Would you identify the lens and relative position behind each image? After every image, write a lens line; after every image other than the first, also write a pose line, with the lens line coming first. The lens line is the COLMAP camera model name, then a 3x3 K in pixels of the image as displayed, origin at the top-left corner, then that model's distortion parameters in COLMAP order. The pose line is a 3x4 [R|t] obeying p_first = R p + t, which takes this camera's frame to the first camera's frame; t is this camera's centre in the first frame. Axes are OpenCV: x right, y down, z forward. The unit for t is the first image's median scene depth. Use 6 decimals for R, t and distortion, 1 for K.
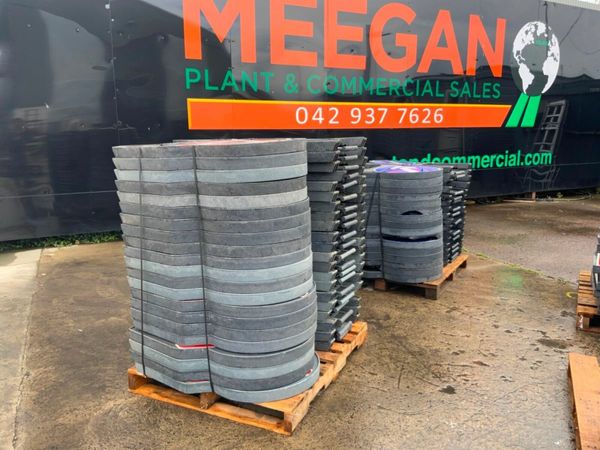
lens RADIAL K [[494.0, 0, 300.0], [0, 494.0, 225.0], [0, 0, 1]] dist [0.110832, -0.220956]
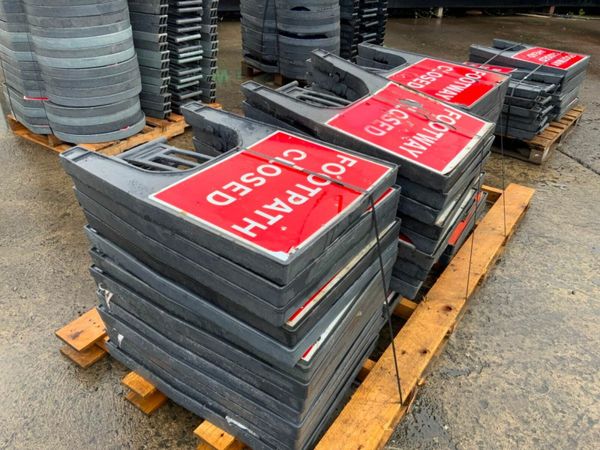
lens RADIAL K [[498.8, 0, 300.0], [0, 498.8, 225.0], [0, 0, 1]] dist [-0.000770, -0.017211]
pose [[0.985495, 0.119650, -0.120349, 0.586362], [-0.068284, 0.928796, 0.364246, 0.023557], [0.155362, -0.350744, 0.923494, -0.193172]]
